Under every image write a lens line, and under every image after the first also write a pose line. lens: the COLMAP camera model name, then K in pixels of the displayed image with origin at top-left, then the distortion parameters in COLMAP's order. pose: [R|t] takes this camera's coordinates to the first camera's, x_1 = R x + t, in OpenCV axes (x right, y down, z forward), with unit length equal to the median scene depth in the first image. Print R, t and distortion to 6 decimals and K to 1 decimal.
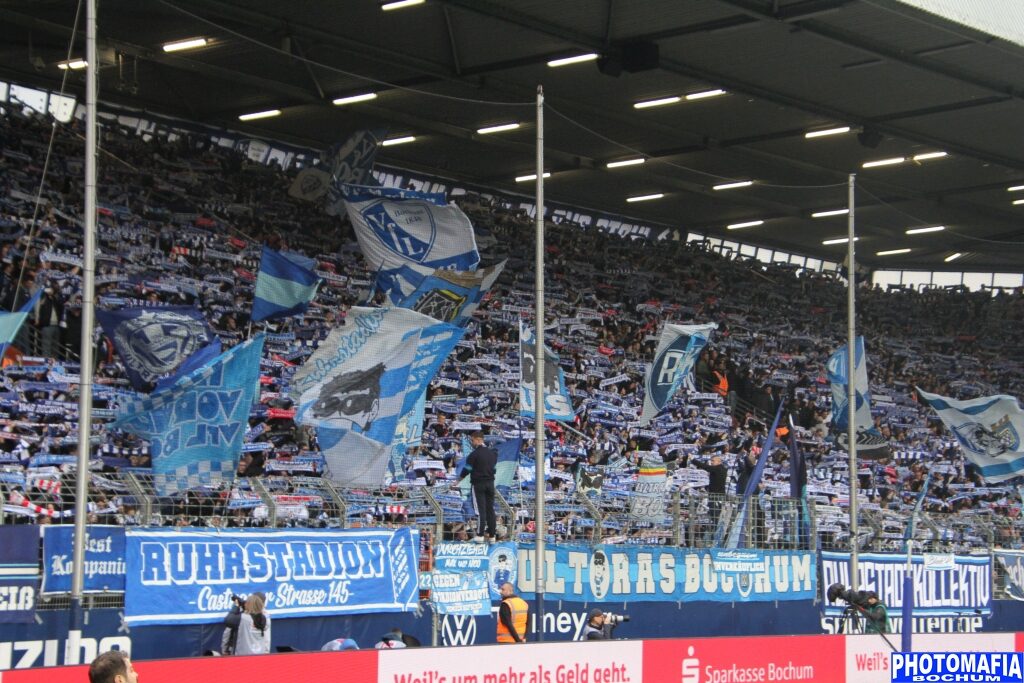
lens RADIAL K [[2295.7, 0, 512.4], [0, 2295.7, 366.3], [0, 0, 1]] dist [0.489360, 2.674205]
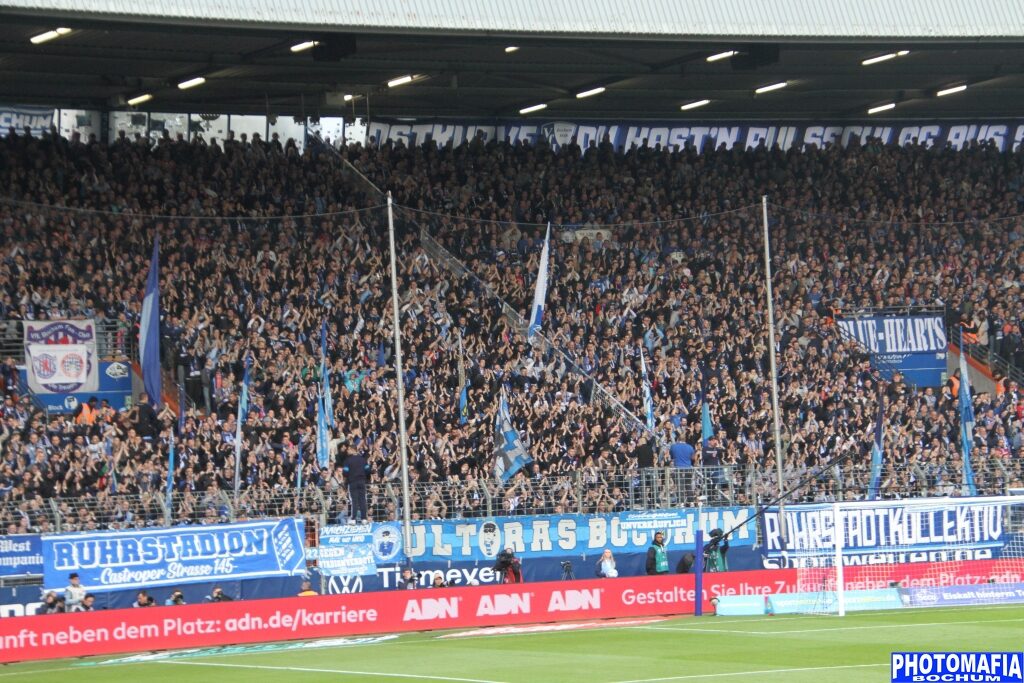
lens RADIAL K [[3573.6, 0, 512.3], [0, 3573.6, 393.7], [0, 0, 1]] dist [1.253094, 2.690821]
pose [[0.916343, -0.058027, -0.396168, 0.966174], [0.083901, 0.995304, 0.048281, -0.103101], [0.391505, -0.077481, 0.916908, -0.989225]]
